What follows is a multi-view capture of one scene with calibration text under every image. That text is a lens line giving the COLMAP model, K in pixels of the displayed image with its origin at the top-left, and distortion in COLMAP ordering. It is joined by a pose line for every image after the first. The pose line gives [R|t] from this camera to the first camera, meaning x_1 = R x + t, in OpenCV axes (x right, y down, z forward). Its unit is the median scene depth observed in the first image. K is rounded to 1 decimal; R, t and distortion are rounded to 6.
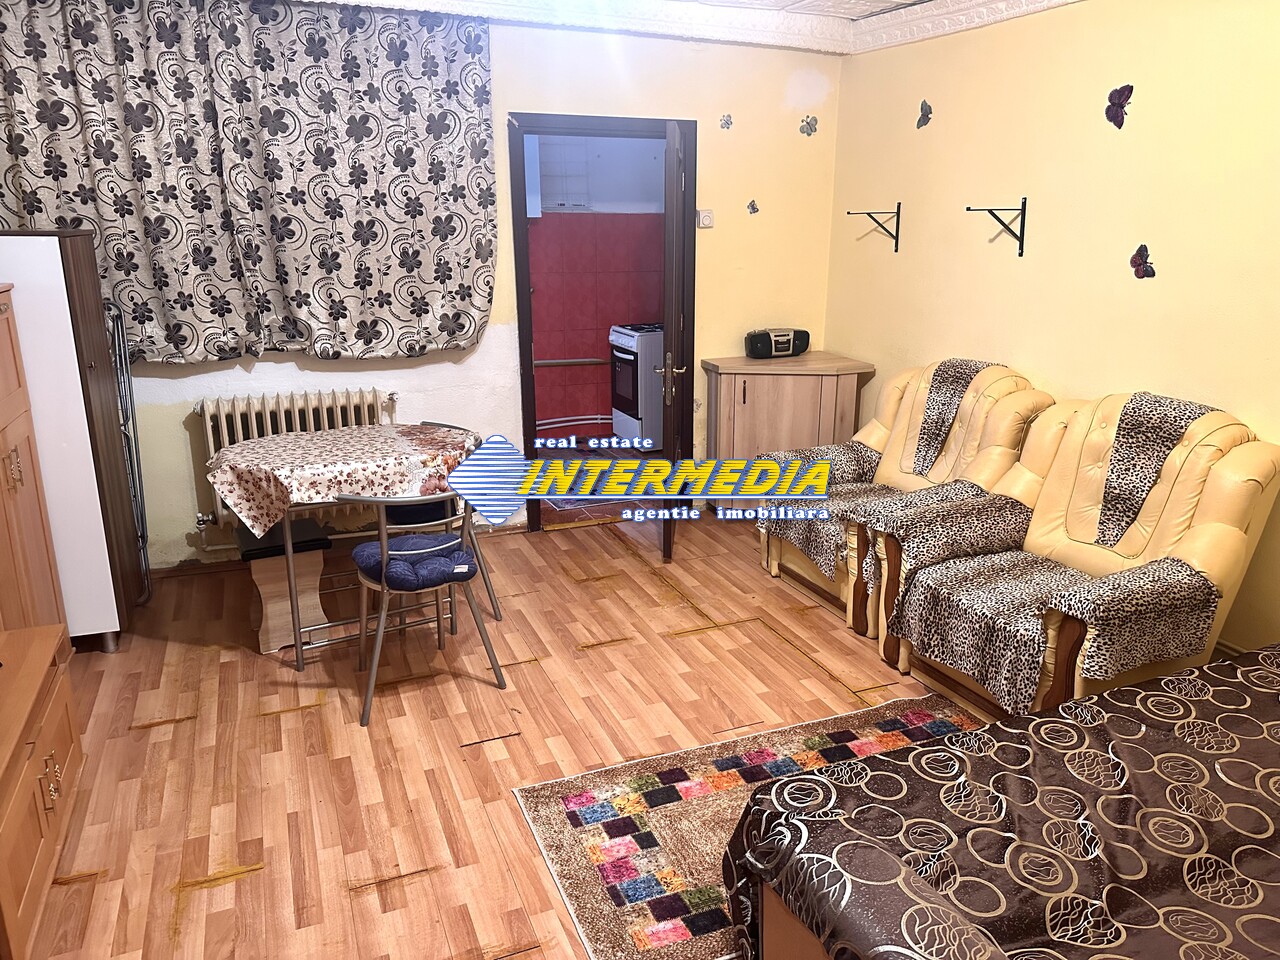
lens RADIAL K [[900.8, 0, 640.8], [0, 900.8, 475.0], [0, 0, 1]] dist [0.088187, -0.091875]
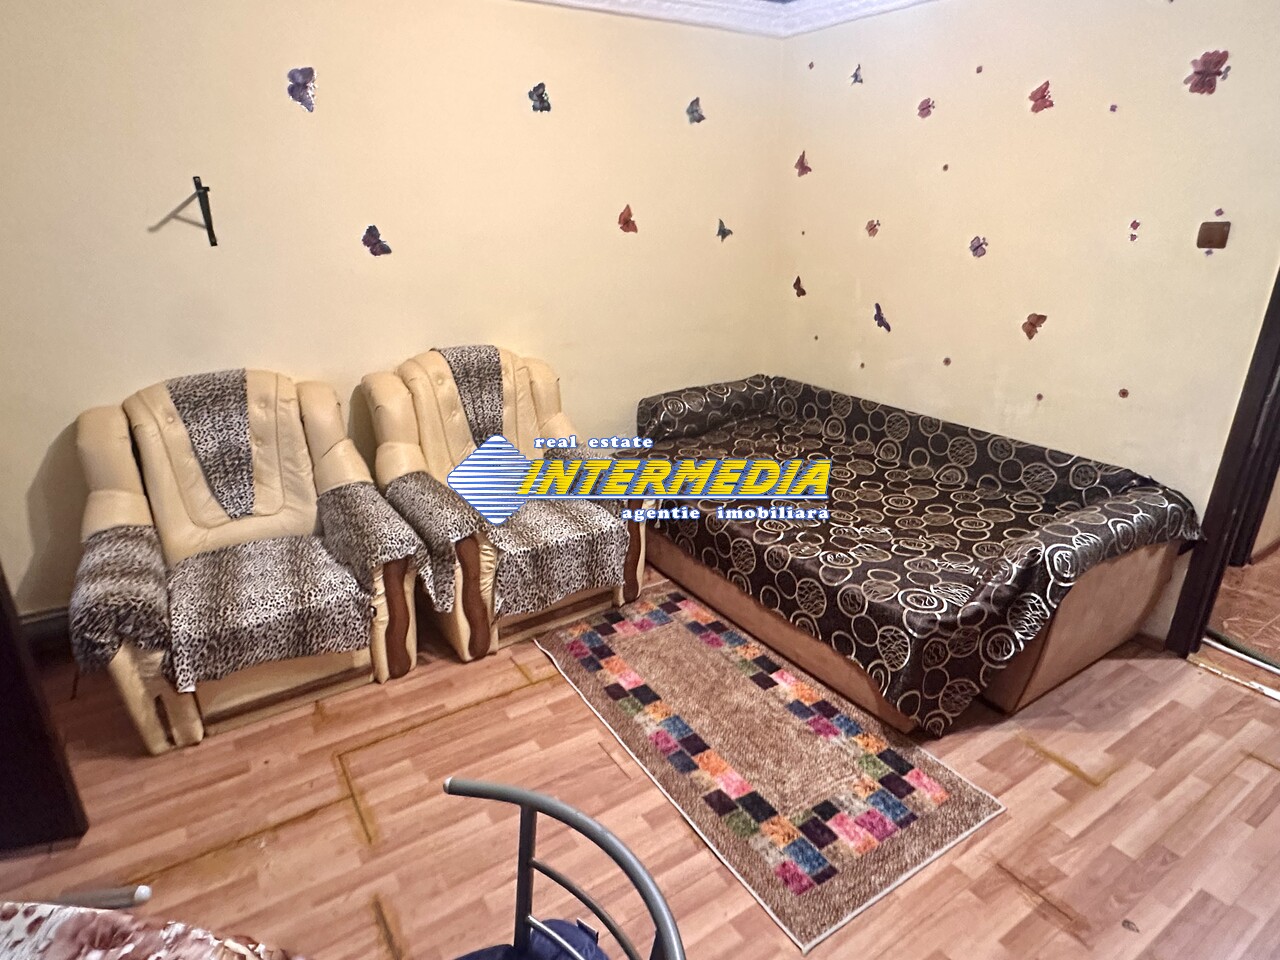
lens RADIAL K [[742.5, 0, 640.0], [0, 742.5, 480.0], [0, 0, 1]] dist [0.004575, 0.000930]
pose [[-0.182090, -0.347743, 0.919738, -0.459838], [0.270078, 0.881712, 0.386836, -0.241864], [-0.945463, 0.318840, -0.066634, 0.861373]]
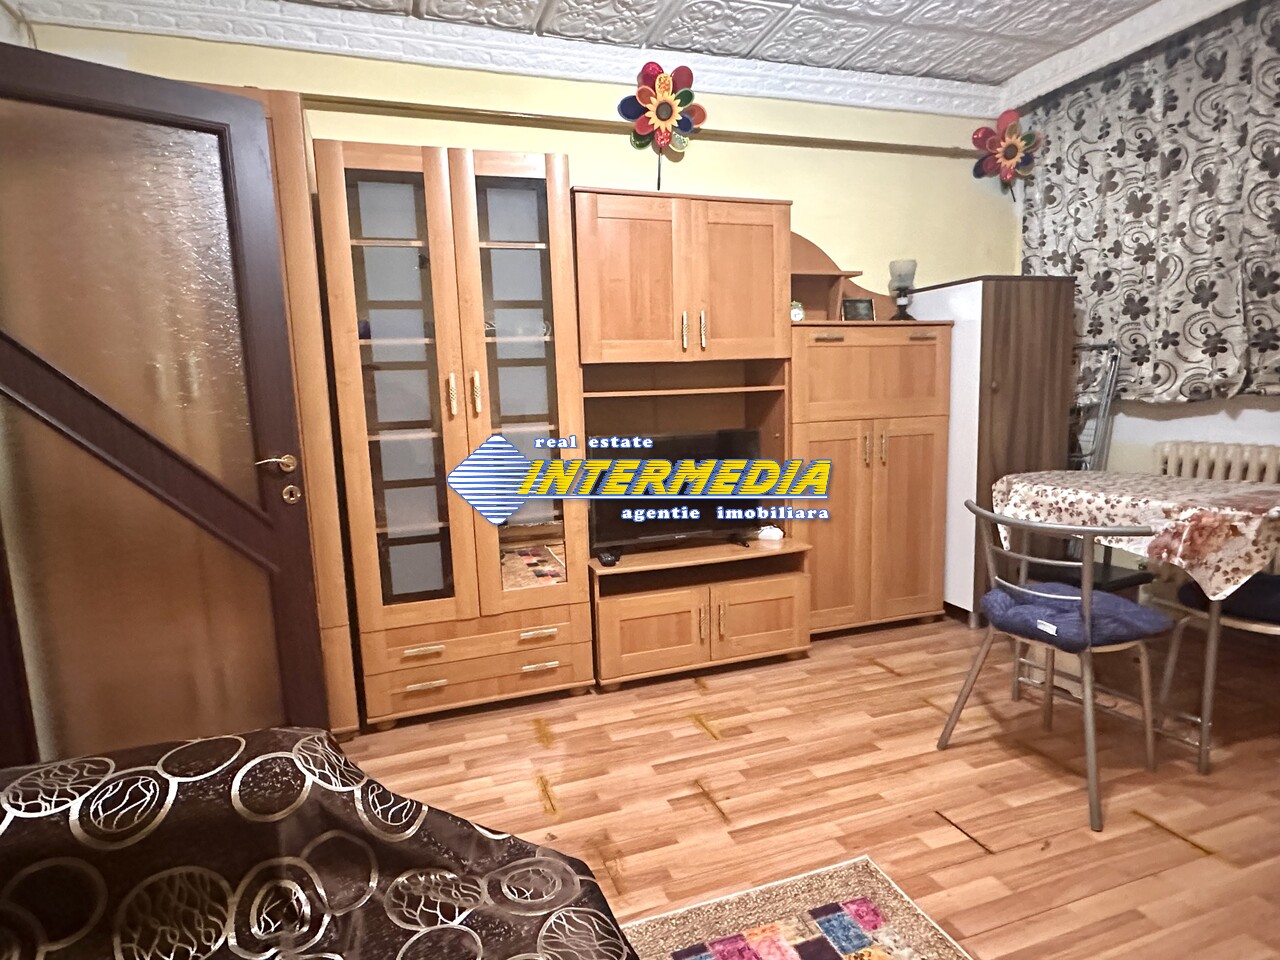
lens RADIAL K [[742.5, 0, 640.0], [0, 742.5, 480.0], [0, 0, 1]] dist [0.004575, 0.000930]
pose [[-0.057618, 0.118148, -0.991323, 0.408401], [-0.239349, 0.962378, 0.128610, -0.014657], [0.969223, 0.244682, -0.027172, 0.607037]]
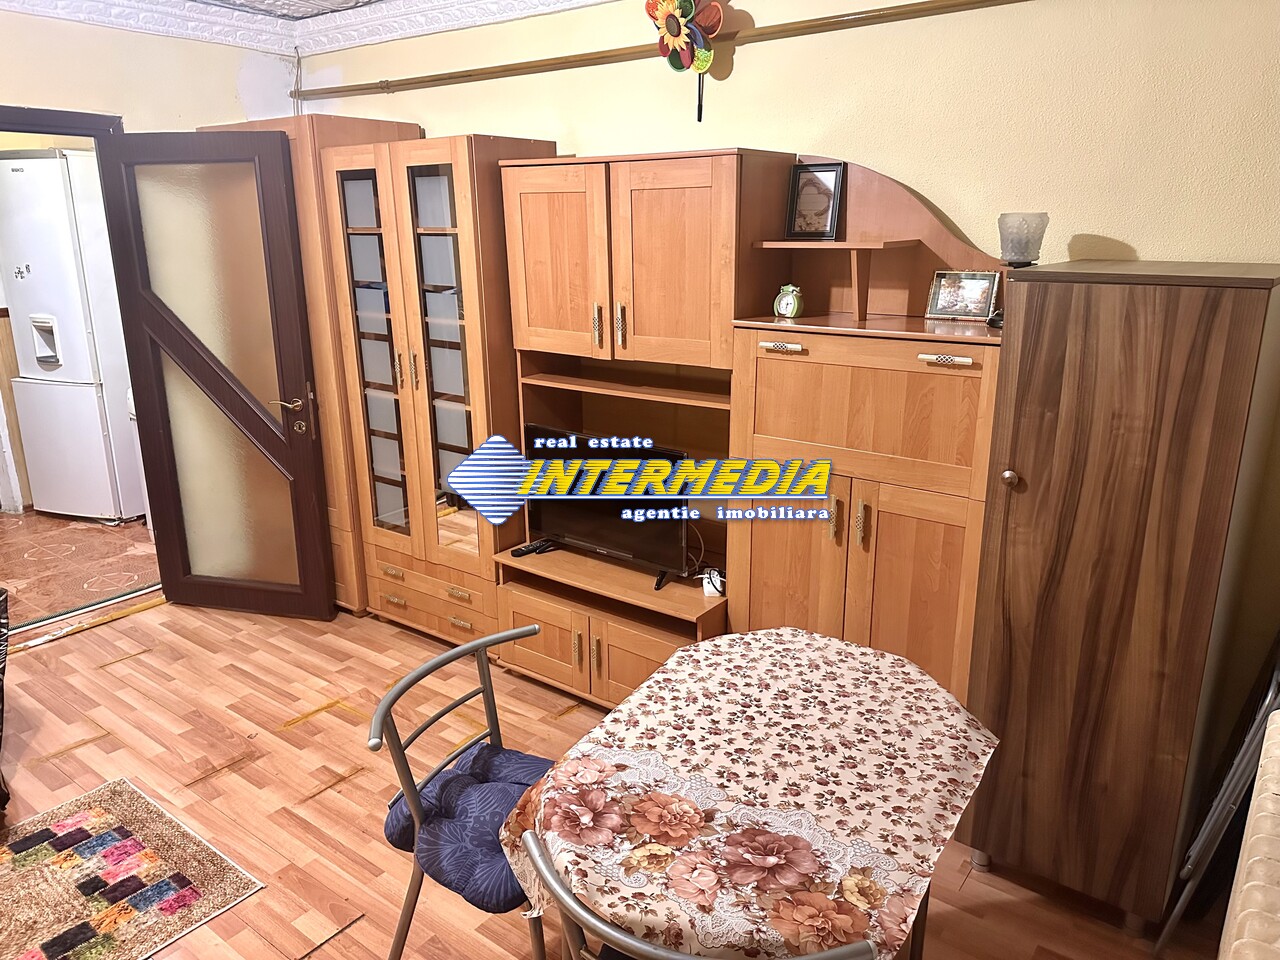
lens RADIAL K [[896.4, 0, 648.2], [0, 896.4, 478.4], [0, 0, 1]] dist [0.027437, -0.036598]
pose [[-0.860973, 0.131613, -0.491328, -0.068043], [-0.144827, 0.862532, 0.484834, -0.389399], [0.487597, 0.488586, -0.723556, 1.334287]]
